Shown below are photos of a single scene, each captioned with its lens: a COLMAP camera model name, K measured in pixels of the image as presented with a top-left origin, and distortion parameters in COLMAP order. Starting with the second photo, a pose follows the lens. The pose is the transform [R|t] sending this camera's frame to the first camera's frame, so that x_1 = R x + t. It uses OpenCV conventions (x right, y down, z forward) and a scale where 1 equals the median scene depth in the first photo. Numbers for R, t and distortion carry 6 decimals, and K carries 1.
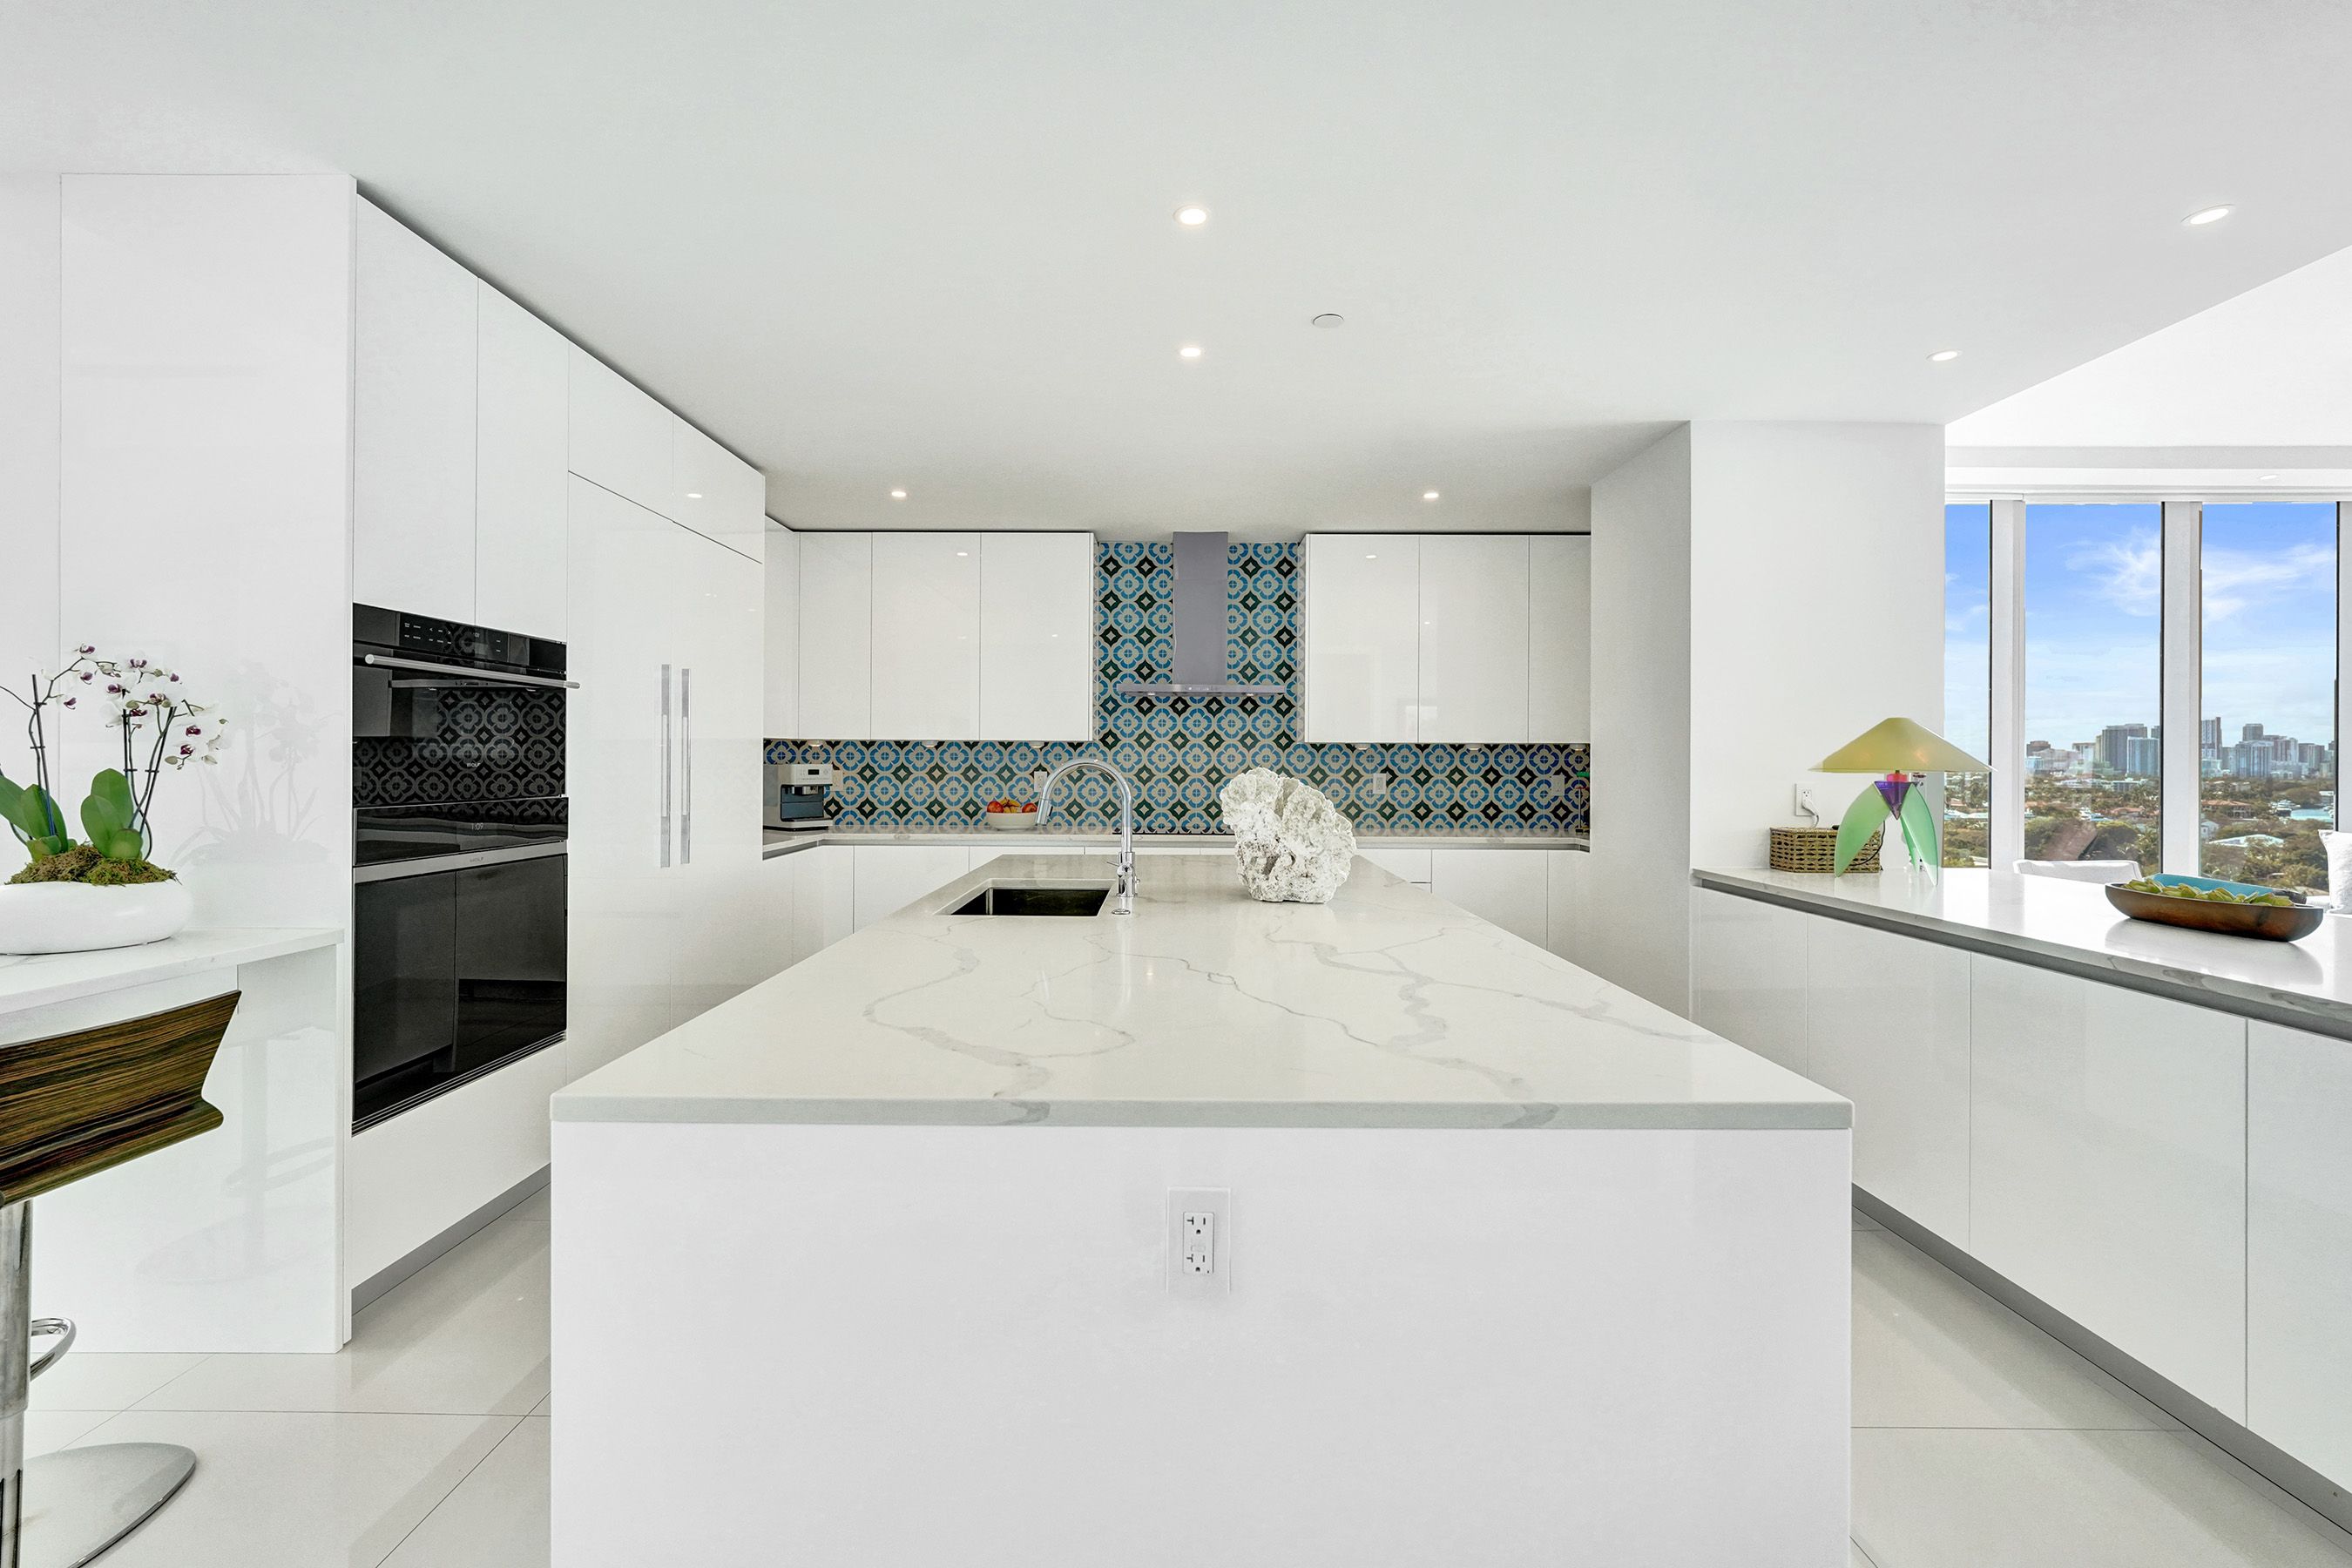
lens RADIAL K [[959.6, 0, 1171.1], [0, 959.6, 762.6], [0, 0, 1]] dist [-0.027248, 0.003199]
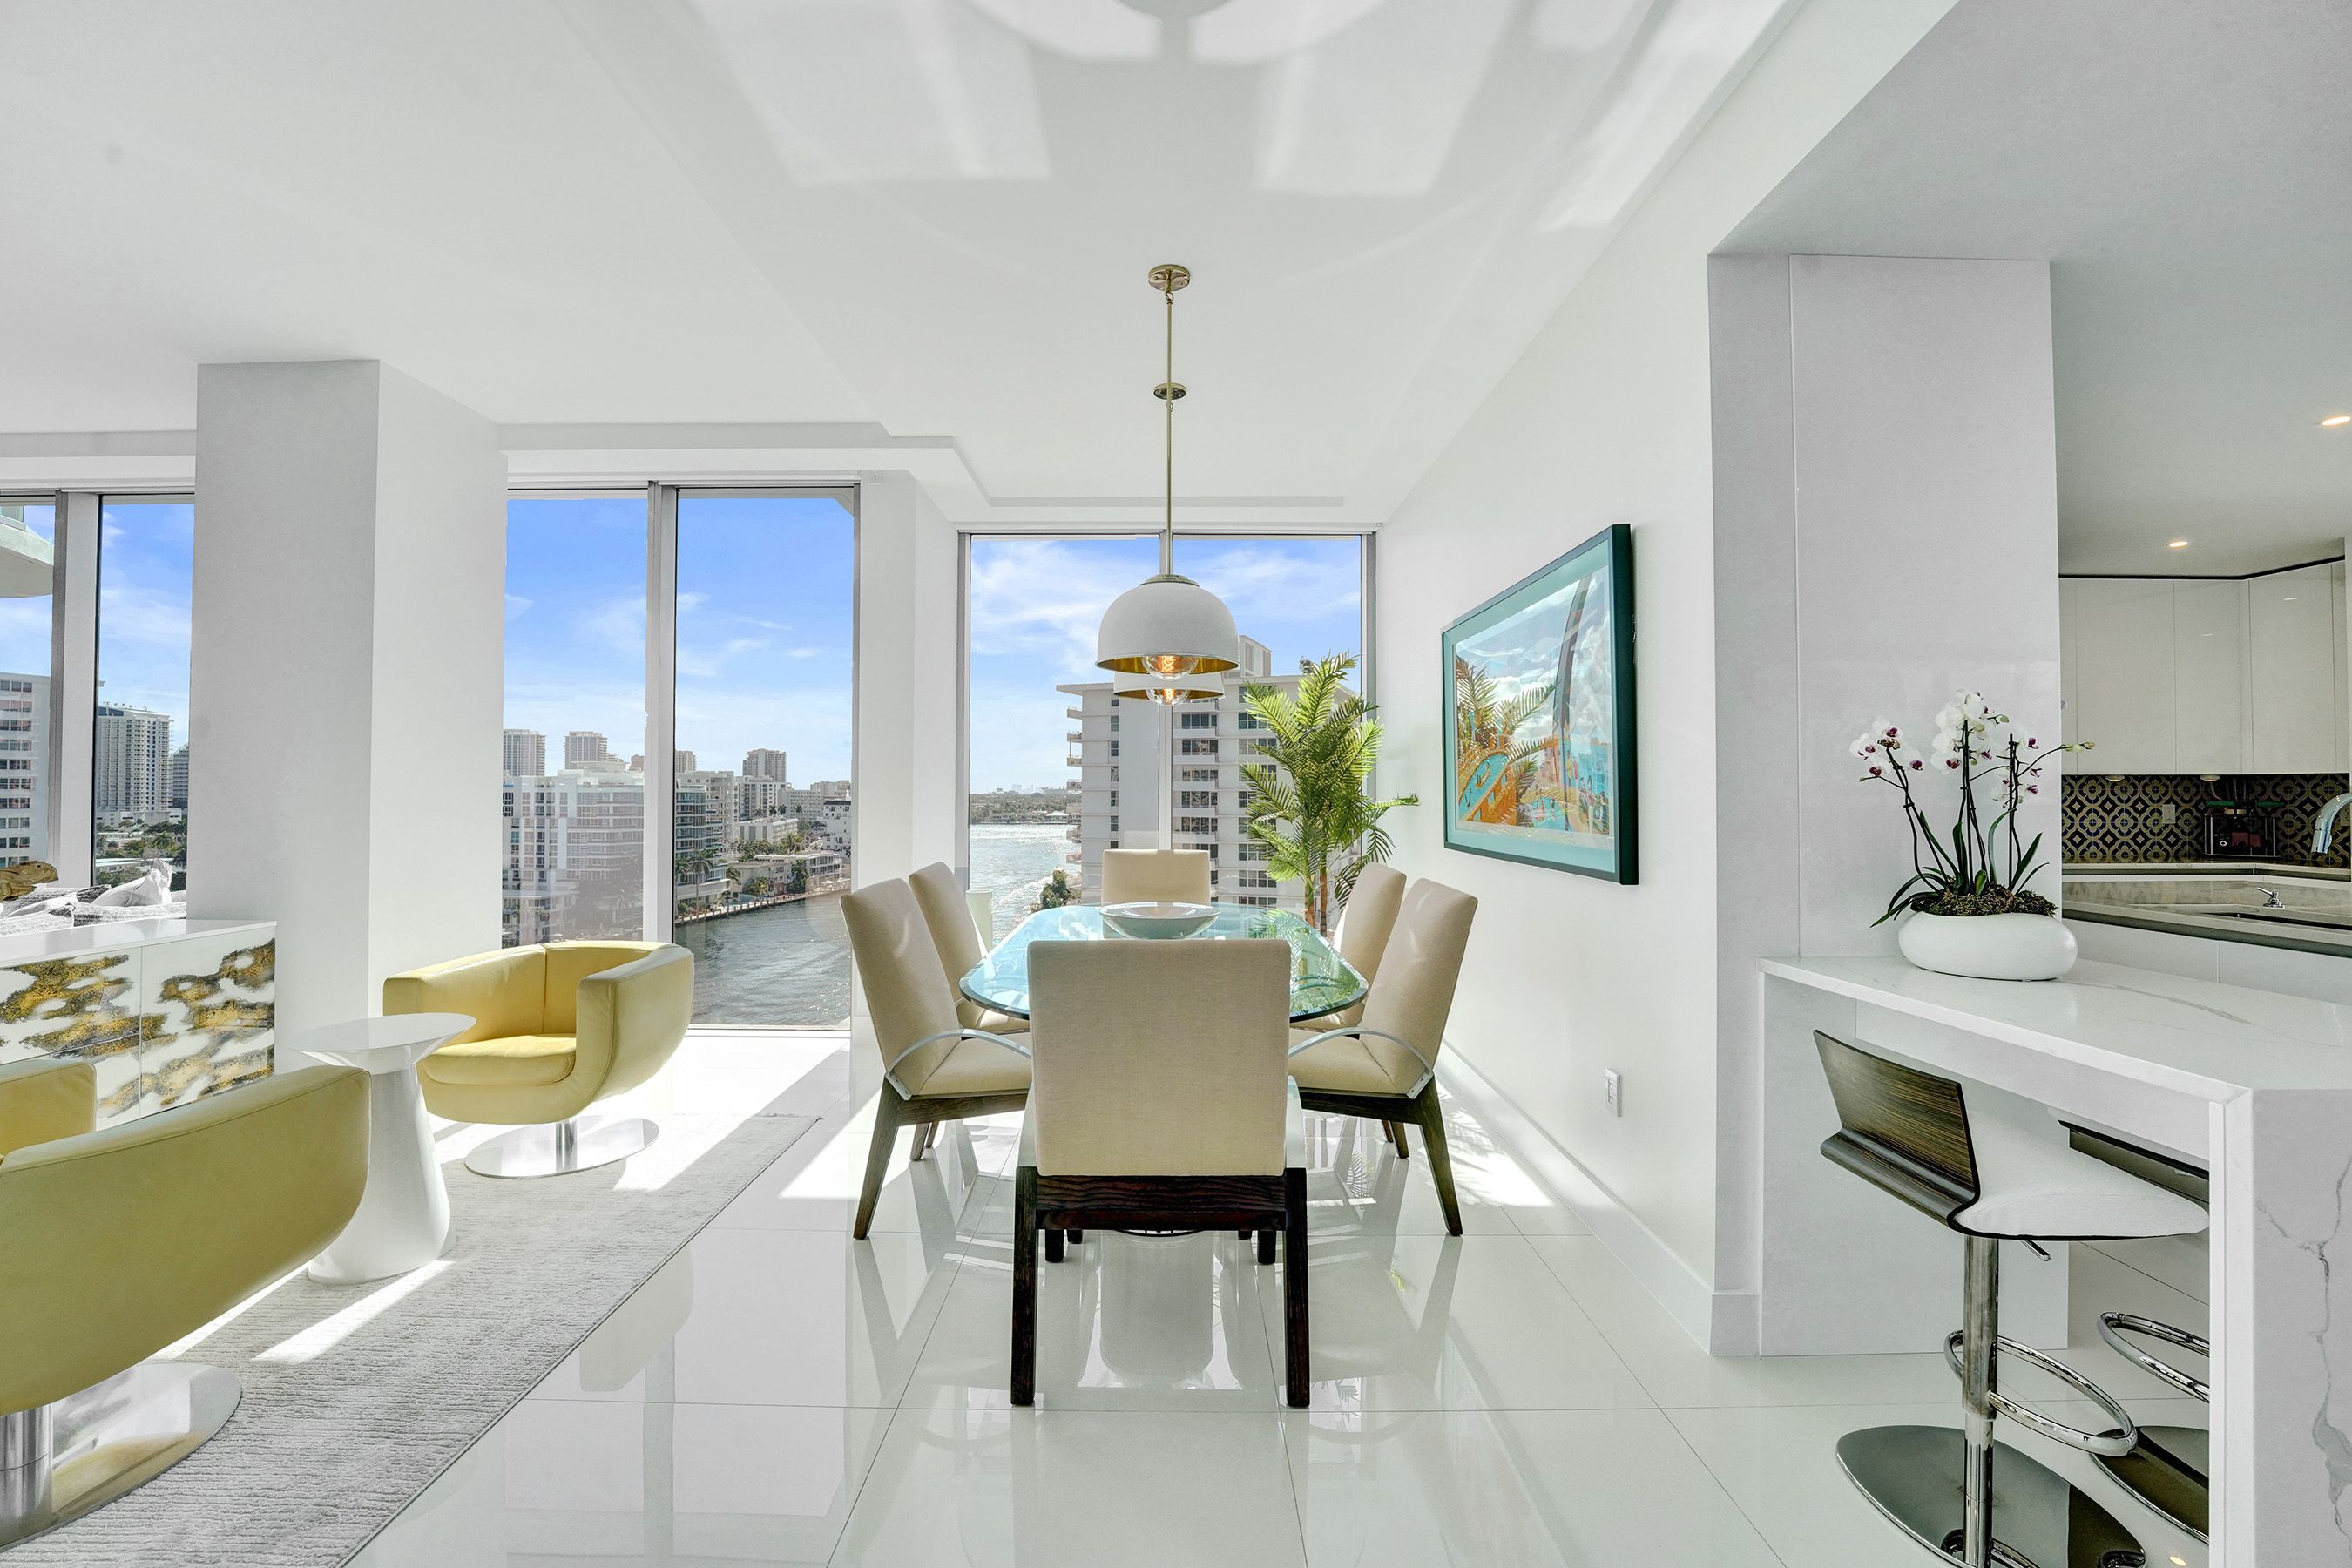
lens RADIAL K [[959.6, 0, 1175.1], [0, 959.6, 783.0], [0, 0, 1]] dist [-0.027248, 0.003199]
pose [[0.999947, -0.003411, -0.009742, -0.733673], [0.003326, 0.999957, -0.008664, -0.005311], [0.009771, 0.008632, 0.999915, -0.042030]]
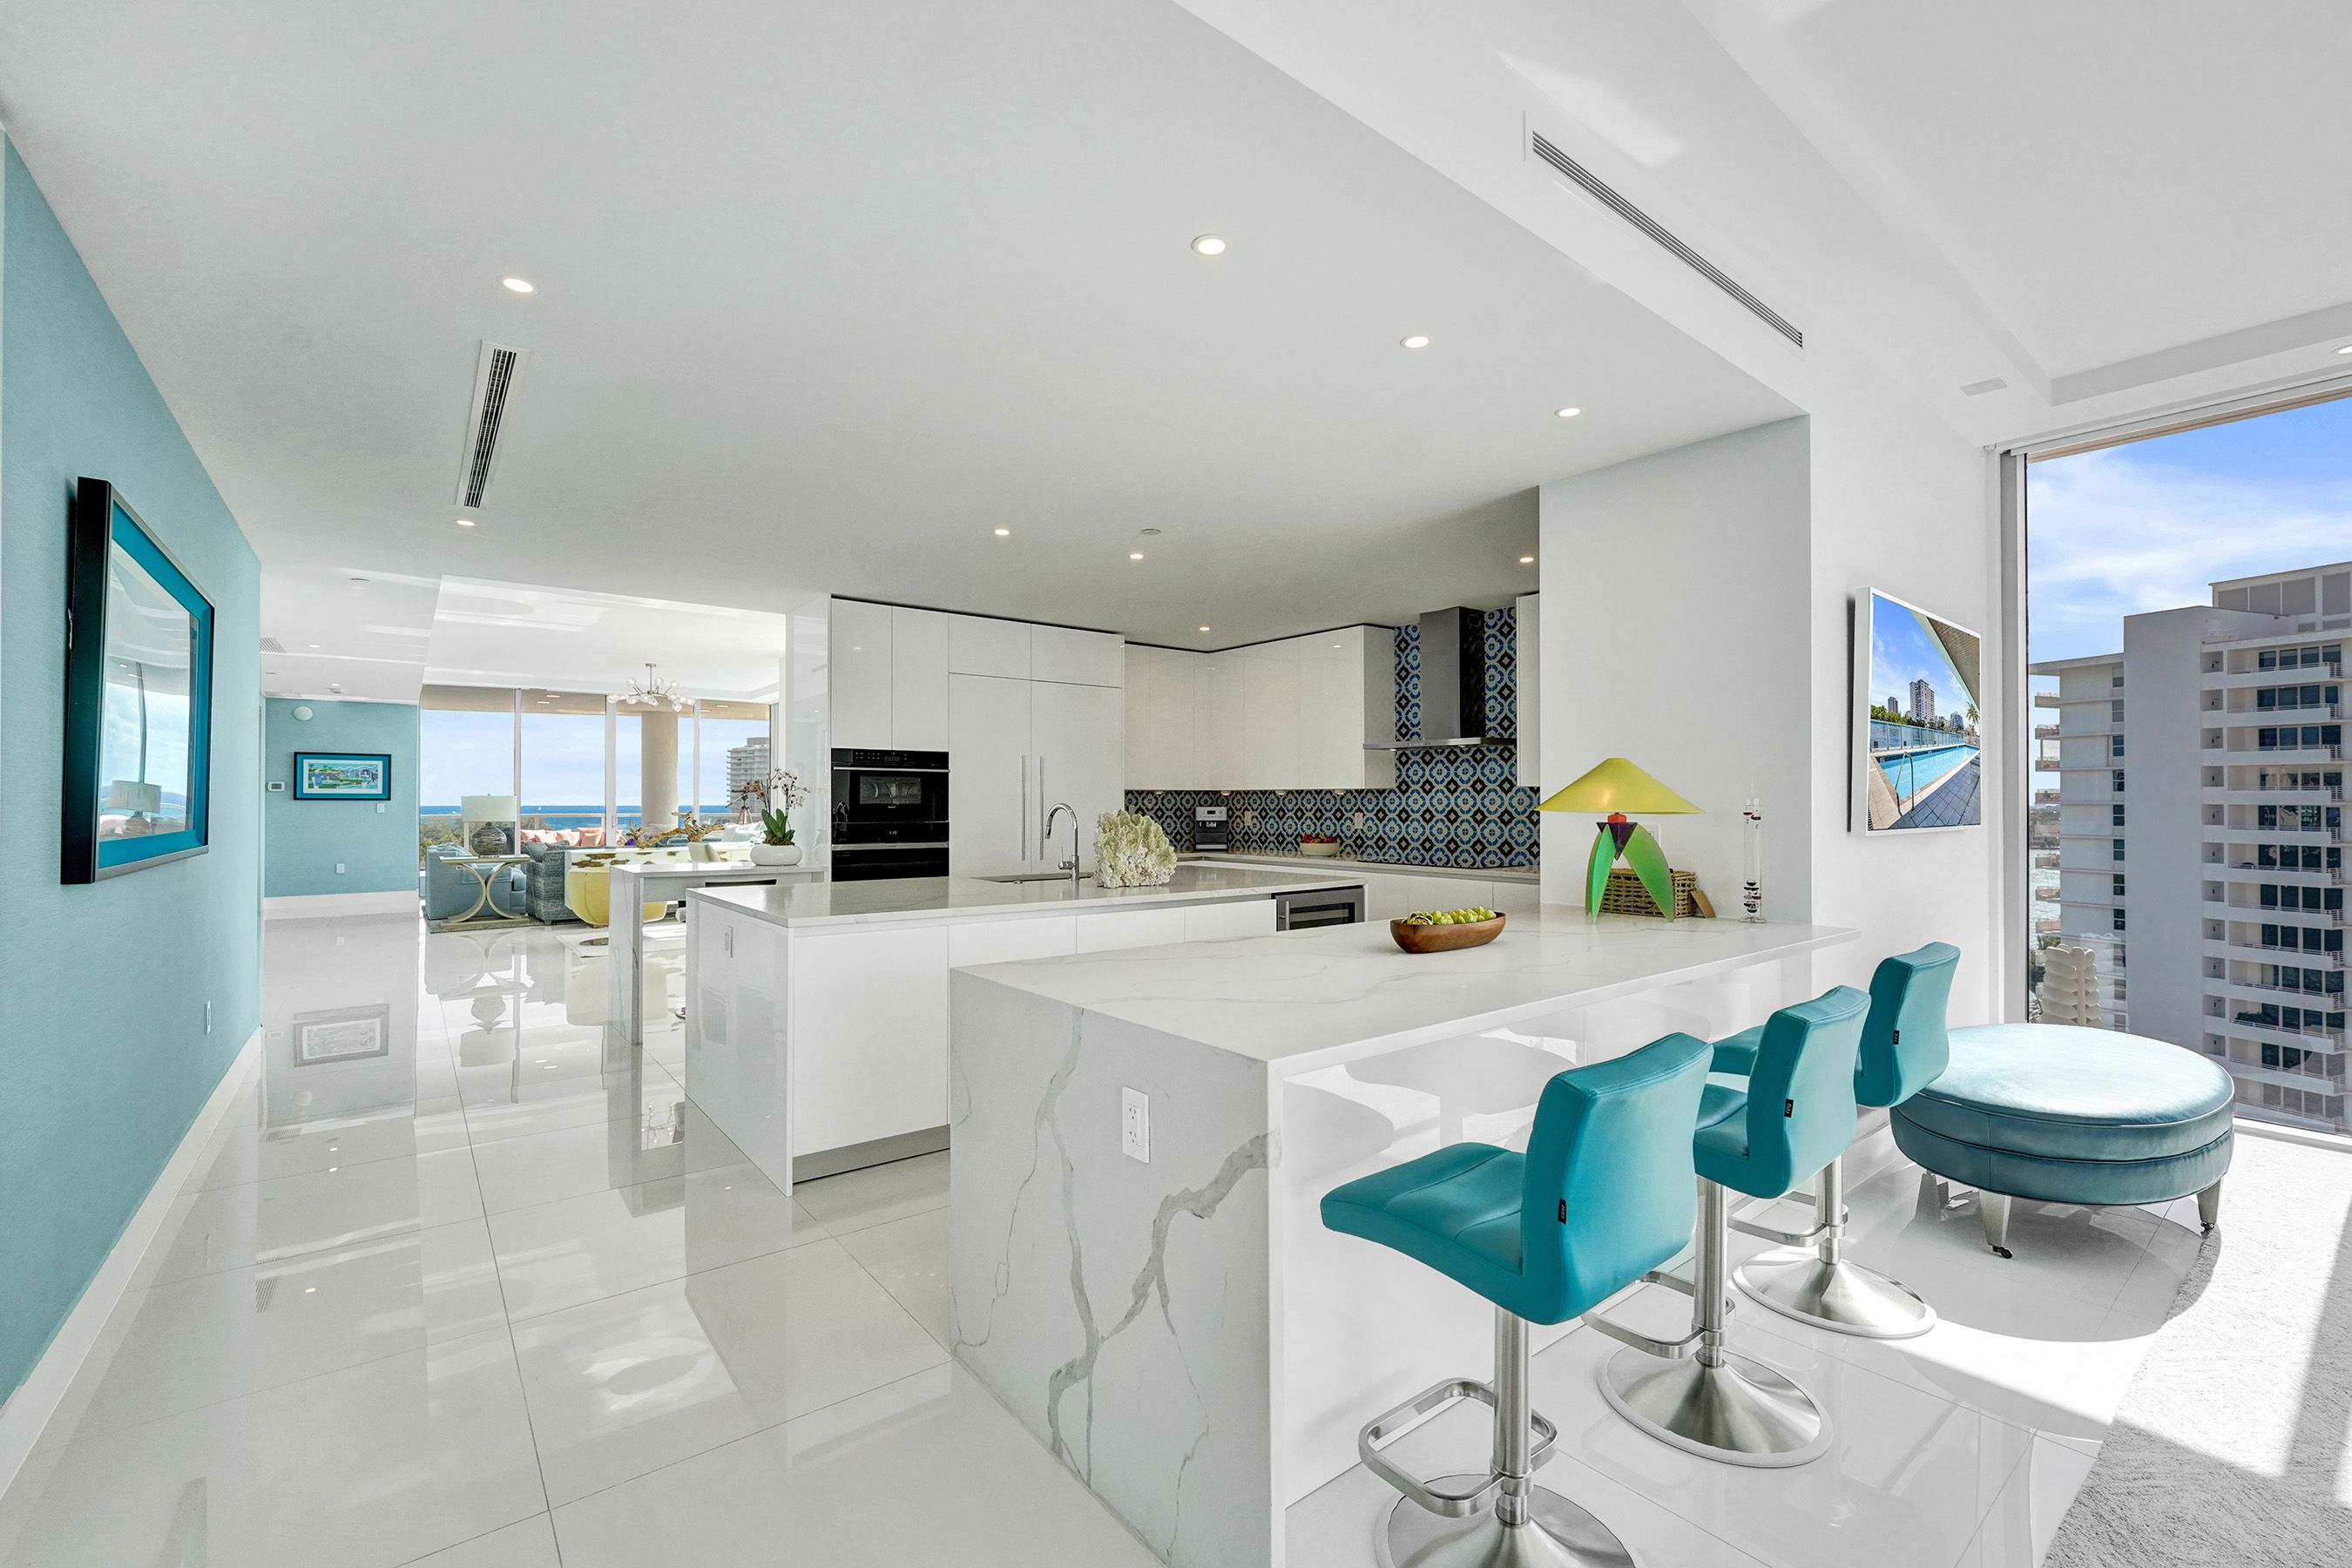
lens RADIAL K [[959.6, 0, 1190.8], [0, 959.6, 799.6], [0, 0, 1]] dist [-0.027248, 0.003199]
pose [[0.633579, -0.007221, -0.773644, 0.743076], [0.002145, 0.999969, -0.007576, 0.001138], [0.773675, 0.003140, 0.633575, 0.016833]]
